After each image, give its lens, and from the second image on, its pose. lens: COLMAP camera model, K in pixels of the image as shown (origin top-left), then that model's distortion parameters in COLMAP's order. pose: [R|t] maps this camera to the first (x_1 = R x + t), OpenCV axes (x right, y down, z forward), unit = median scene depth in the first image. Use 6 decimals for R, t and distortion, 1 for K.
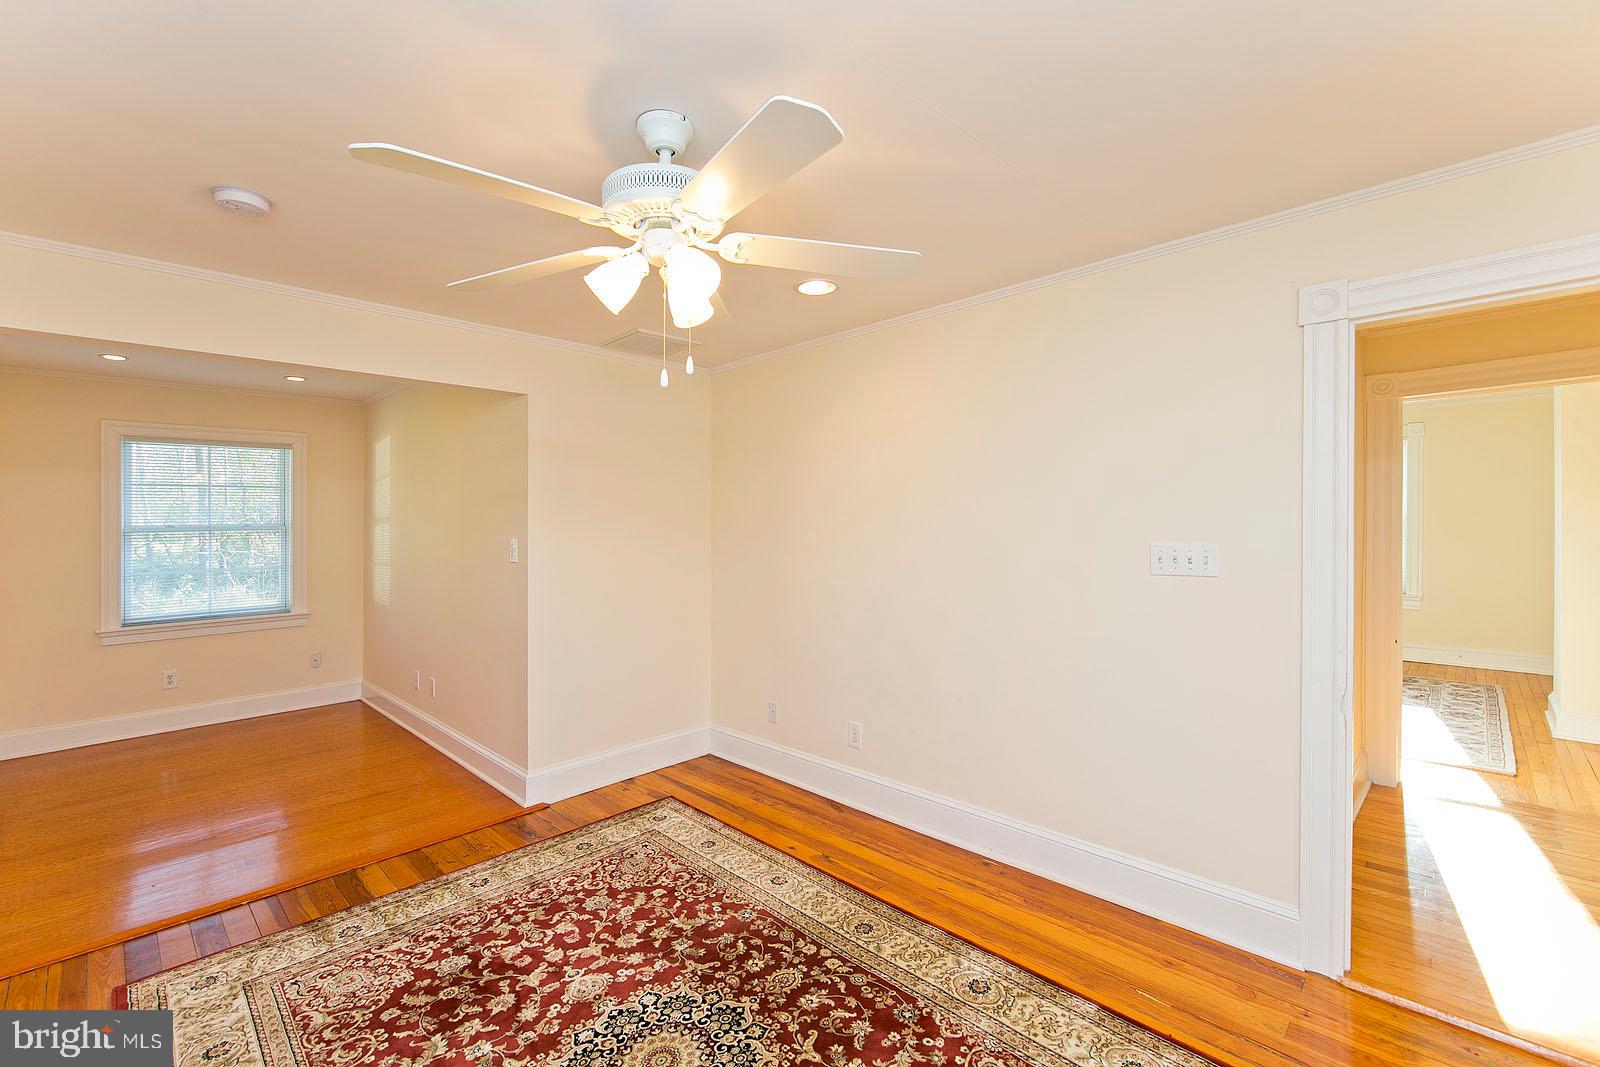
lens RADIAL K [[673.7, 0, 798.0], [0, 673.7, 525.4], [0, 0, 1]] dist [0.010633, -0.005002]
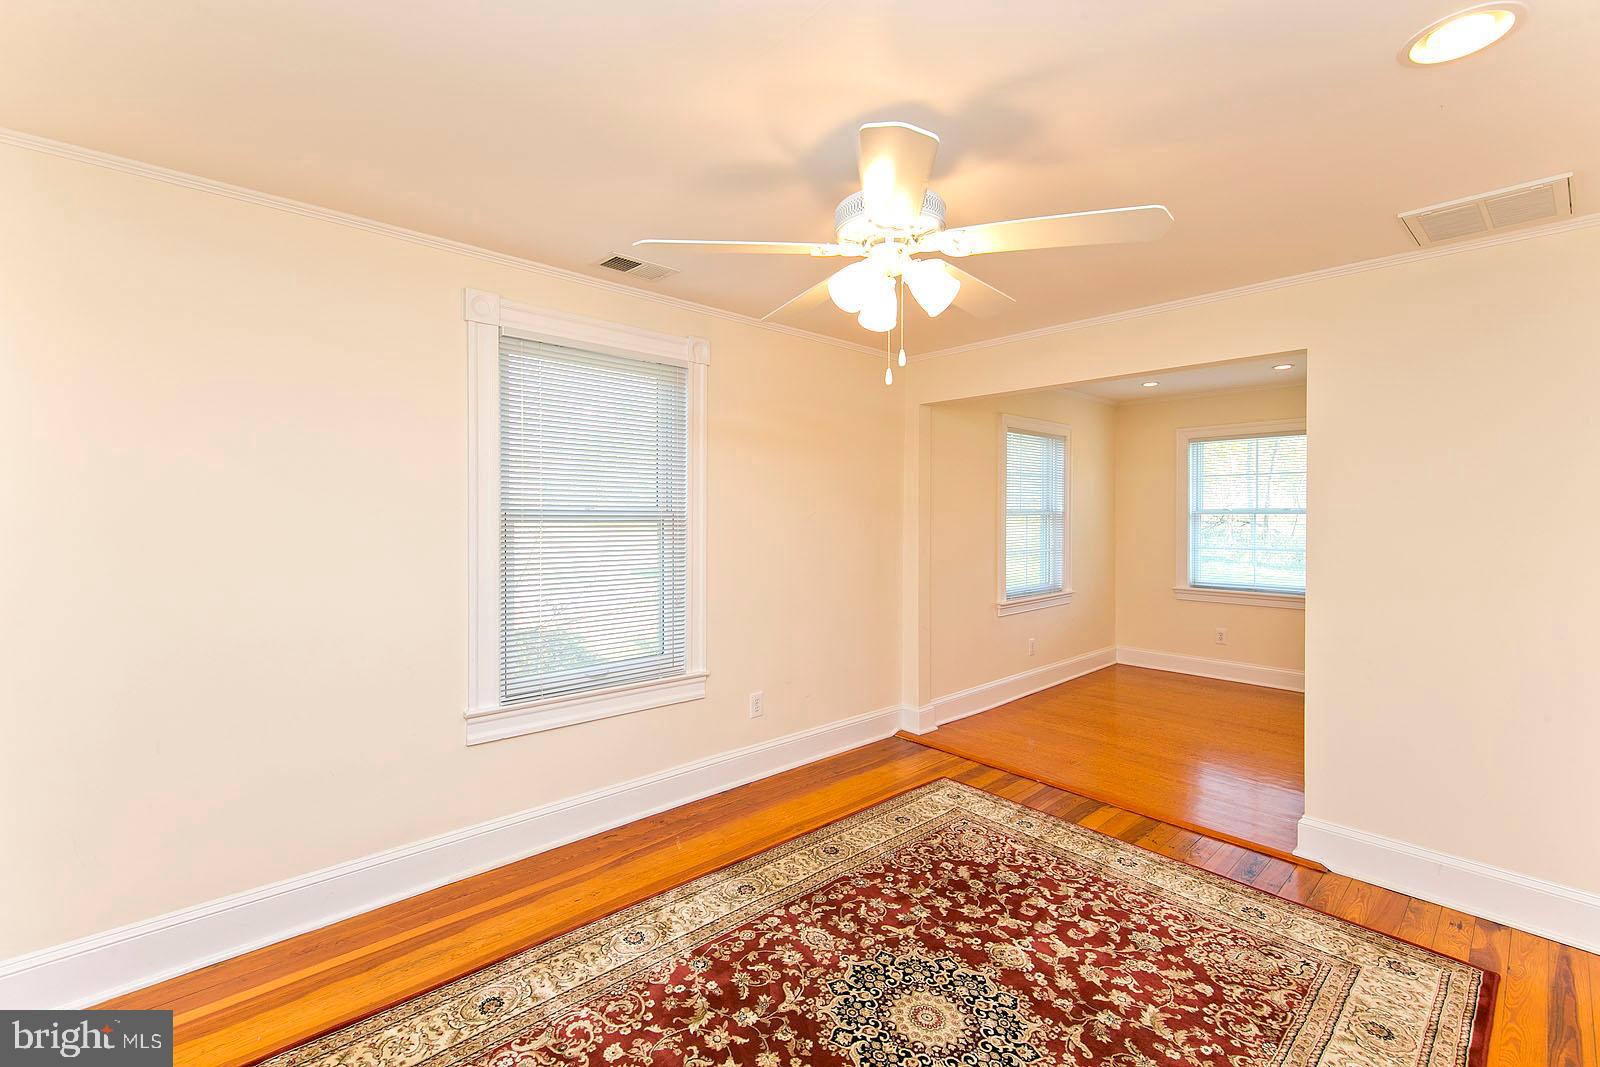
lens RADIAL K [[673.7, 0, 802.3], [0, 673.7, 529.5], [0, 0, 1]] dist [0.010633, -0.005002]
pose [[-0.044229, 0.036560, -0.998352, 0.616598], [-0.004514, 0.999313, 0.036795, -0.007455], [0.999011, 0.006134, -0.044033, 0.624307]]
